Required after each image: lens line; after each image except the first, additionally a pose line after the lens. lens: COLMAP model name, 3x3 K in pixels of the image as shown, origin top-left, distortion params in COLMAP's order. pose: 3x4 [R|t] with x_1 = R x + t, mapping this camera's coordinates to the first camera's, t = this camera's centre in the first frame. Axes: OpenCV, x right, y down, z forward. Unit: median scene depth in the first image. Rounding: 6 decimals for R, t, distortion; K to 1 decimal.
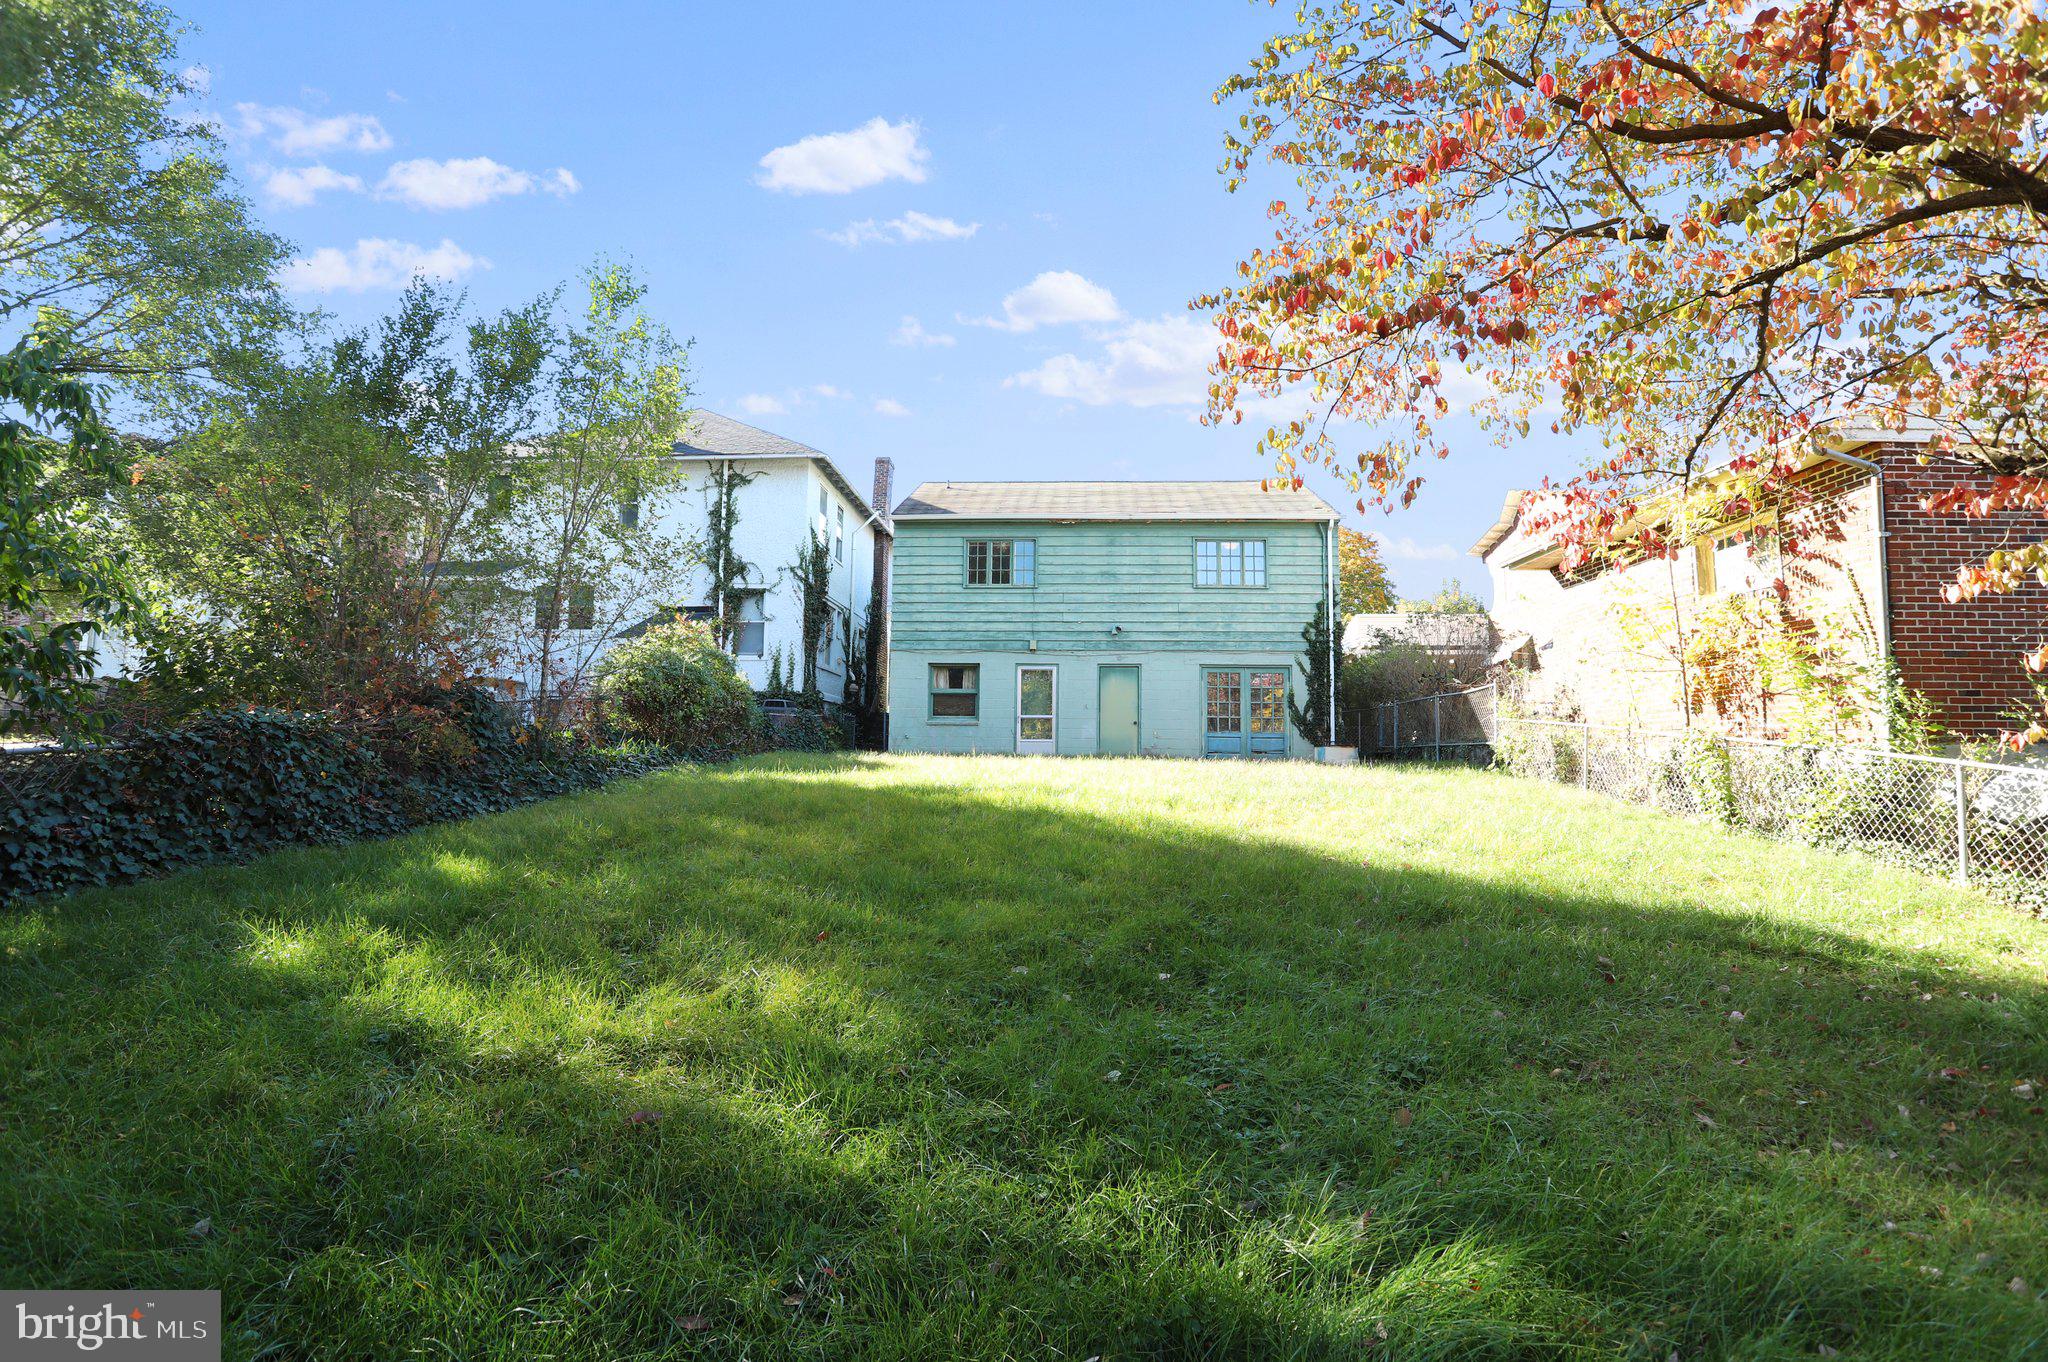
lens RADIAL K [[994.8, 0, 1027.6], [0, 994.8, 679.3], [0, 0, 1]] dist [-0.057183, 0.029288]
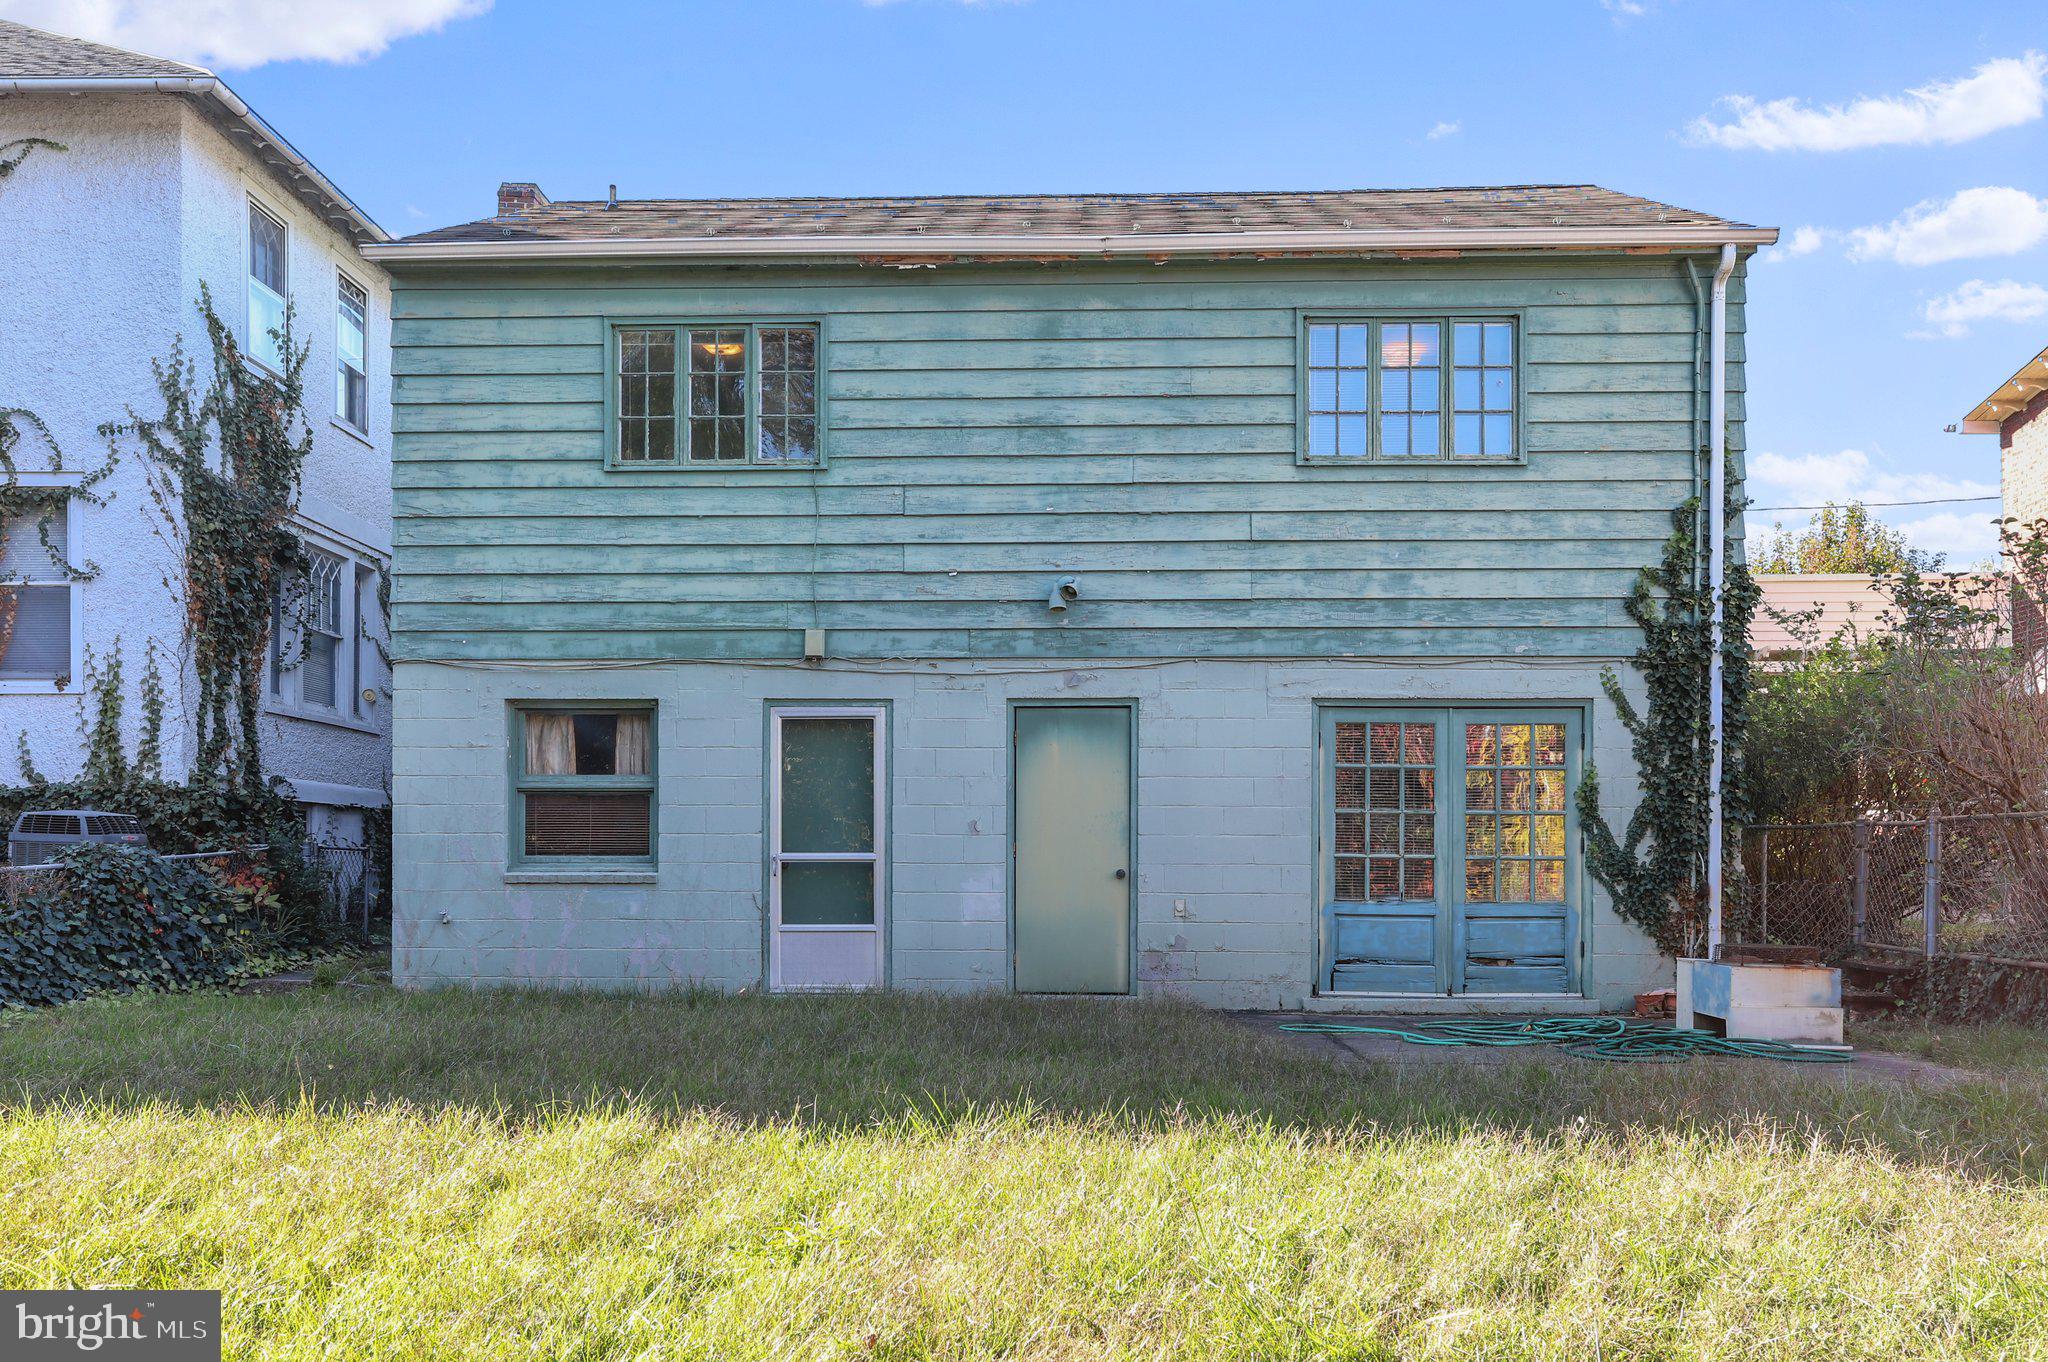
lens RADIAL K [[1675.8, 0, 1023.7], [0, 1675.8, 867.2], [0, 0, 1]] dist [0.002138, 0.016107]
pose [[0.999879, -0.007553, 0.013619, 0.066759], [0.006398, 0.996530, 0.082989, -0.005847], [-0.014199, -0.082892, 0.996457, 0.429649]]
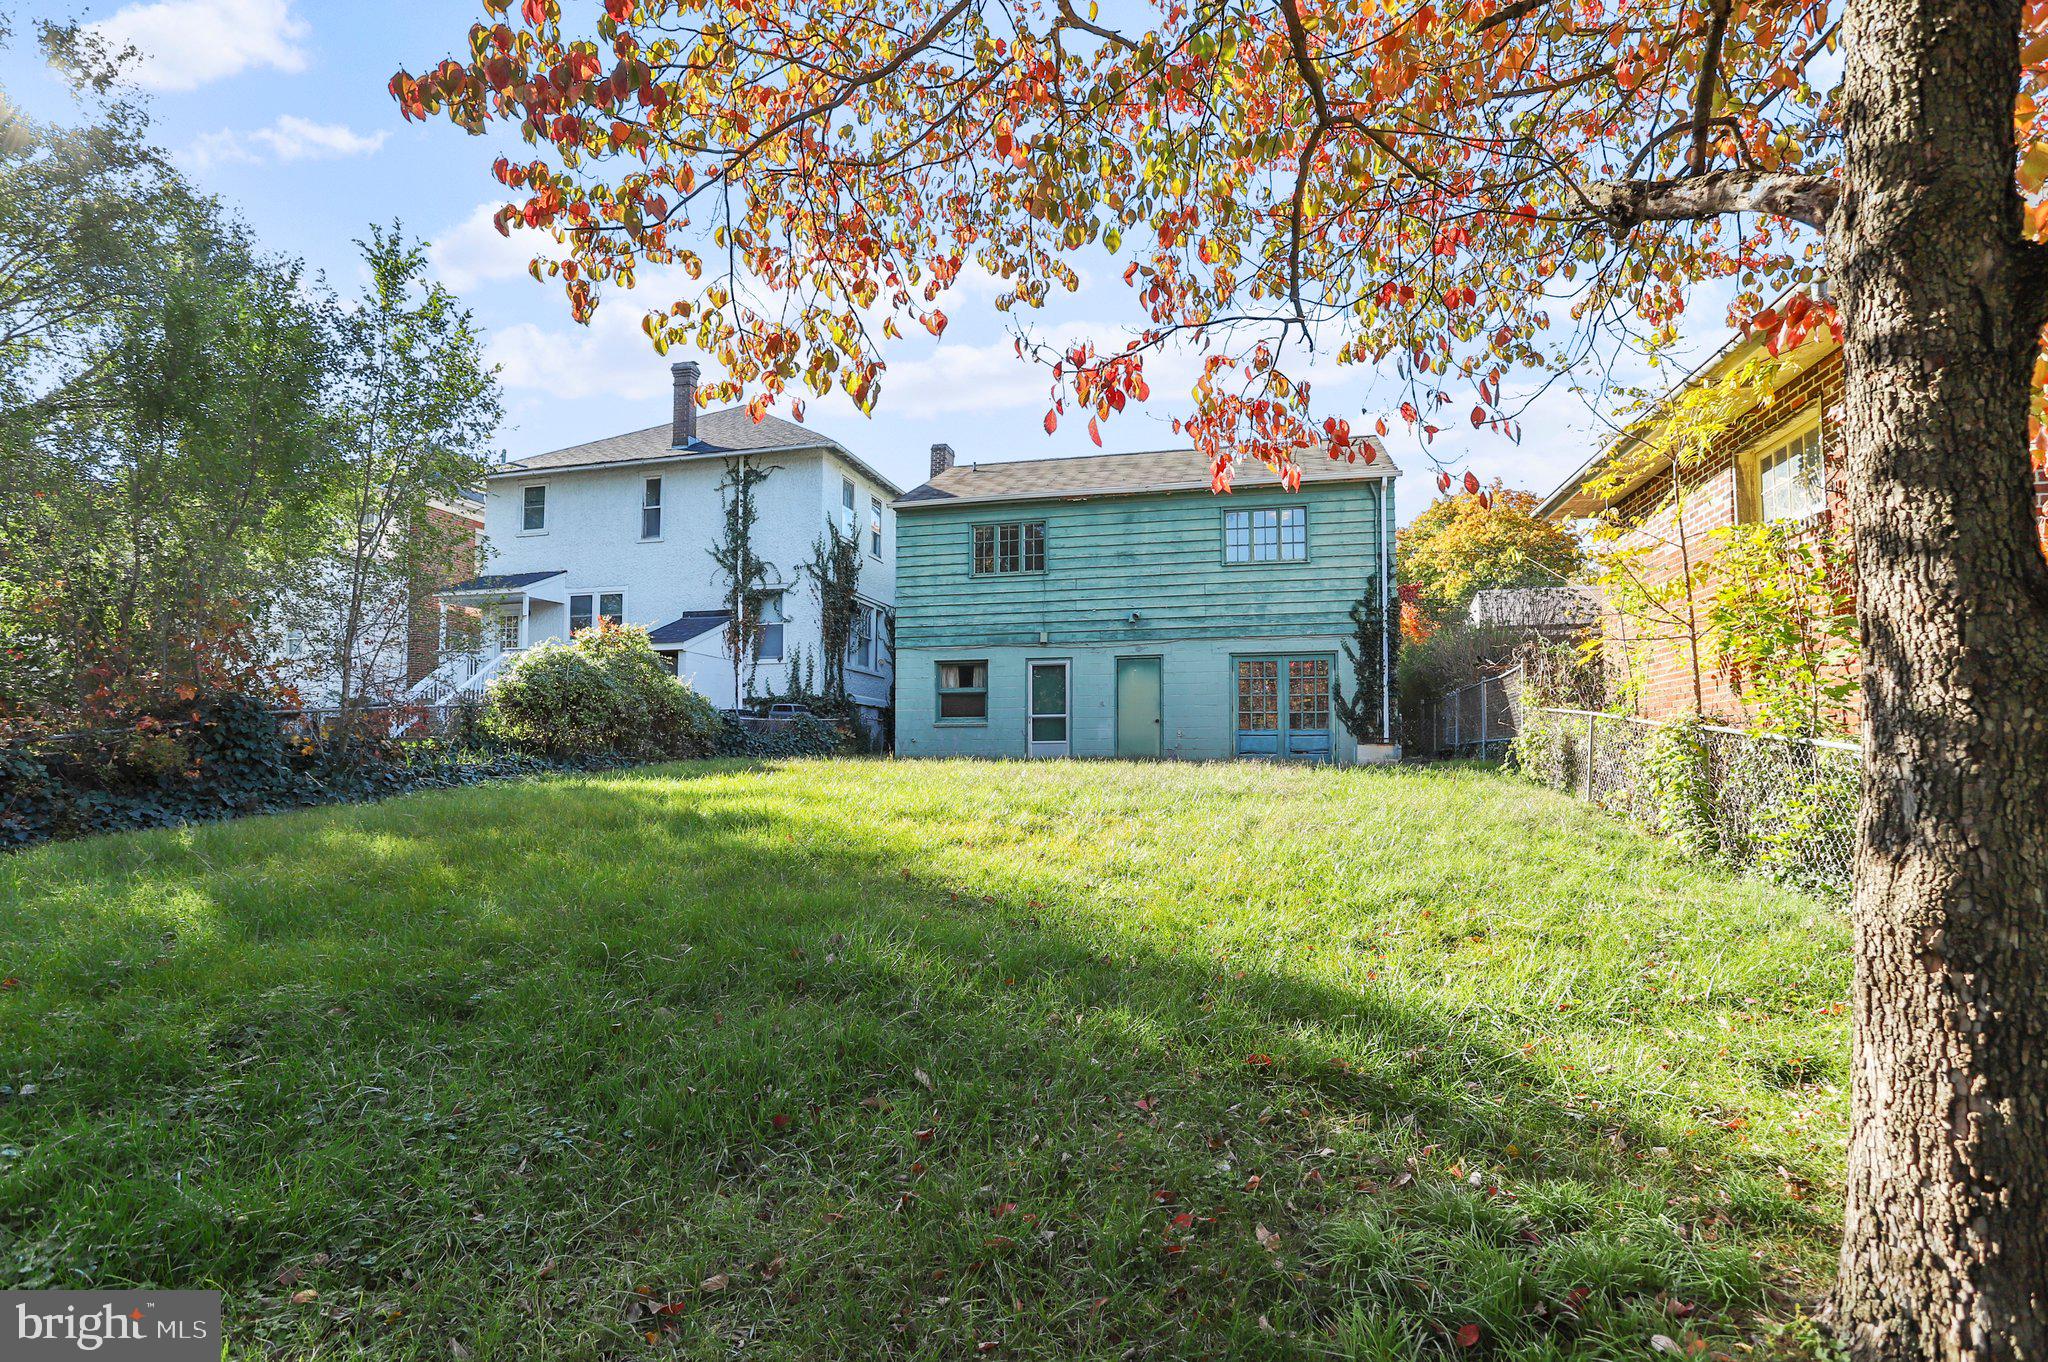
lens RADIAL K [[1031.9, 0, 1022.2], [0, 1031.9, 727.8], [0, 0, 1]] dist [-0.042053, 0.000036]
pose [[0.980672, -0.017849, -0.194844, 0.167012], [0.026802, 0.998698, 0.043412, 0.006349], [0.193816, -0.047795, 0.979873, 0.068264]]
